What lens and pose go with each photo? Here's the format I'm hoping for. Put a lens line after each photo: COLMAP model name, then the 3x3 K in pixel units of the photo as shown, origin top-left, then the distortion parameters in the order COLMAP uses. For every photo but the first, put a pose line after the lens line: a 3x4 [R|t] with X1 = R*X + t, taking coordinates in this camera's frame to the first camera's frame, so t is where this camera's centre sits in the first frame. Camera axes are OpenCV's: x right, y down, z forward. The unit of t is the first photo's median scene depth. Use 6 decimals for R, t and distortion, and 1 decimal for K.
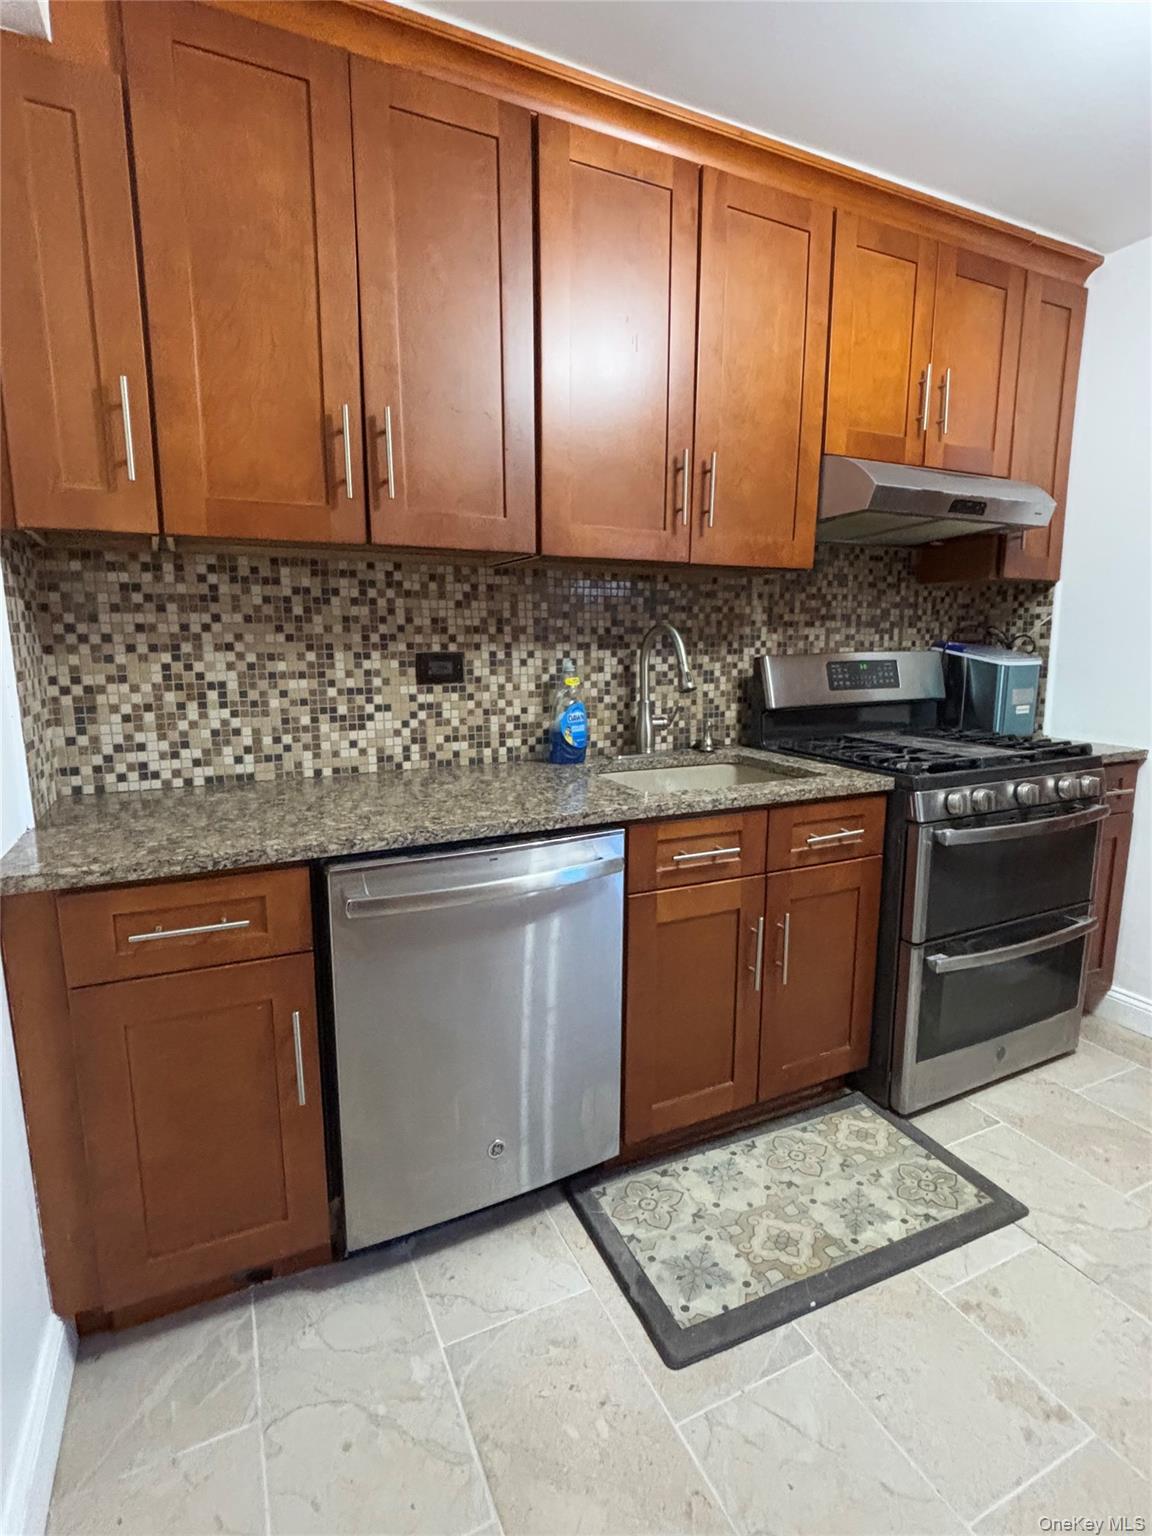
lens RADIAL K [[772.6, 0, 585.3], [0, 772.6, 767.2], [0, 0, 1]] dist [-0.016078, 0.007944]
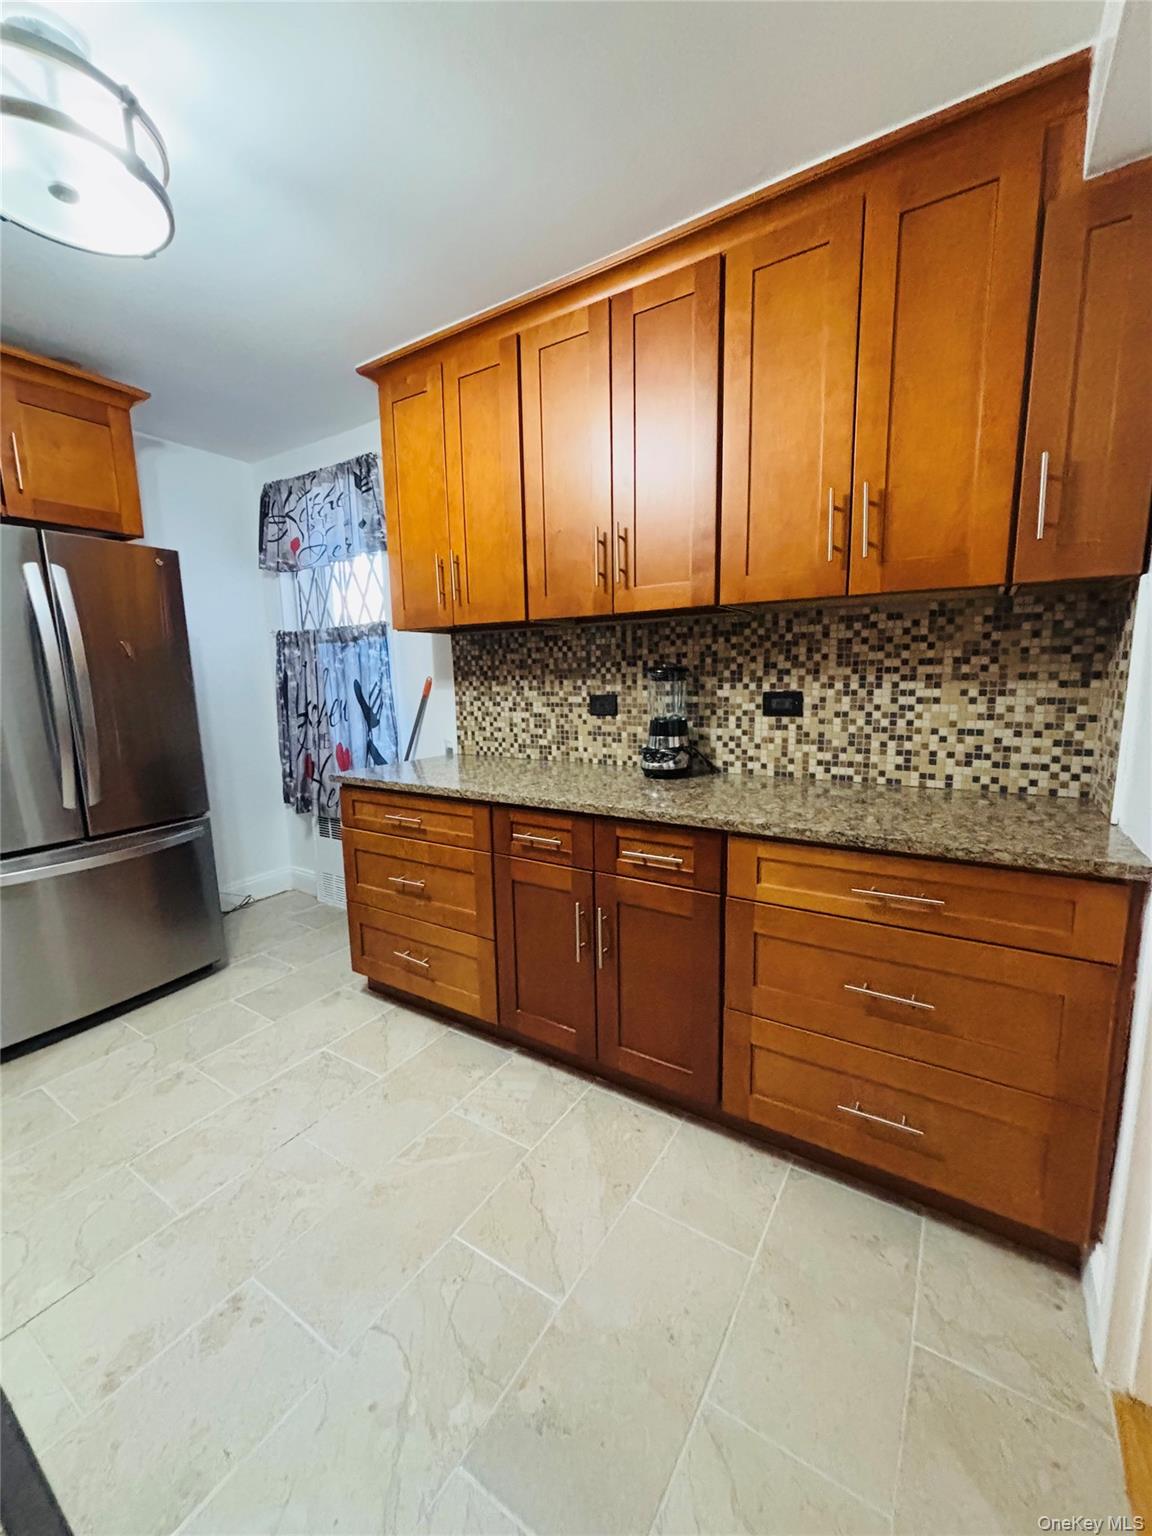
lens RADIAL K [[614.8, 0, 585.1], [0, 614.8, 770.9], [0, 0, 1]] dist [-0.000684, -0.000146]
pose [[-0.533588, -0.113125, 0.838145, -0.252646], [0.164577, 0.958181, 0.234101, -0.073673], [-0.829577, 0.262853, -0.492656, 0.468629]]
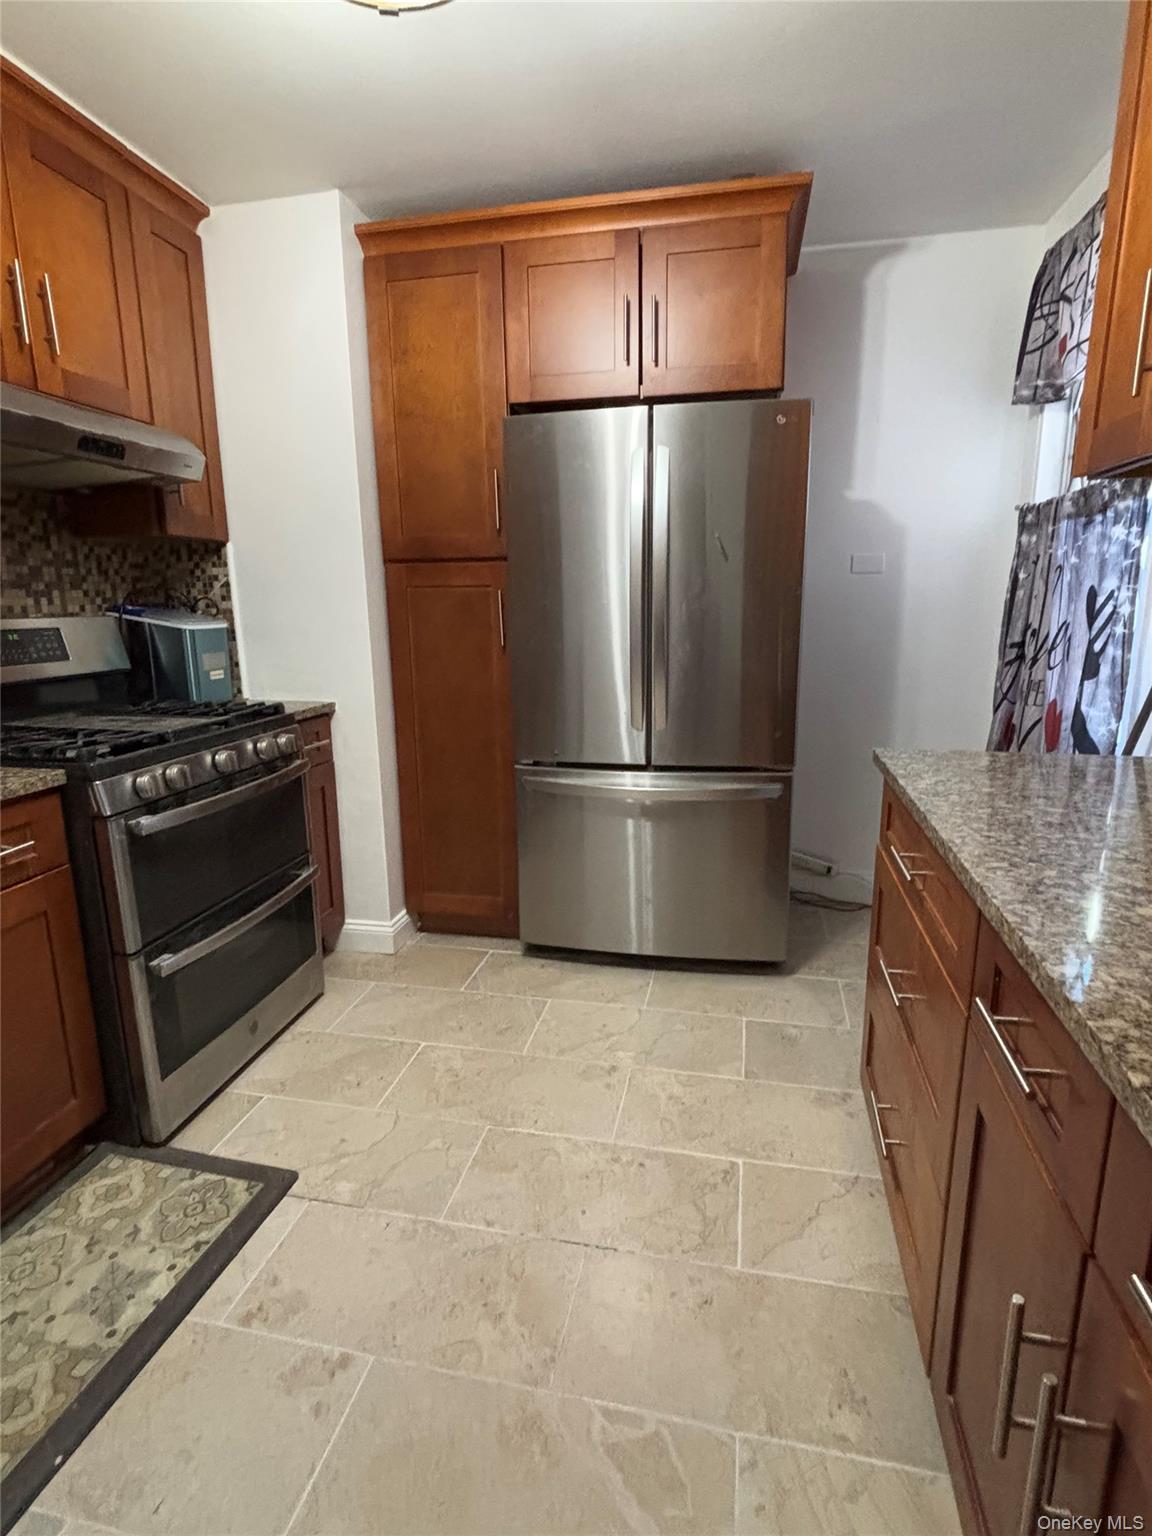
lens RADIAL K [[772.6, 0, 577.4], [0, 772.6, 770.7], [0, 0, 1]] dist [-0.016078, 0.007944]
pose [[0.615352, -0.174113, 0.768782, 0.097299], [0.140485, 0.983910, 0.110387, 0.001185], [-0.775632, 0.040076, 0.629911, 0.050966]]
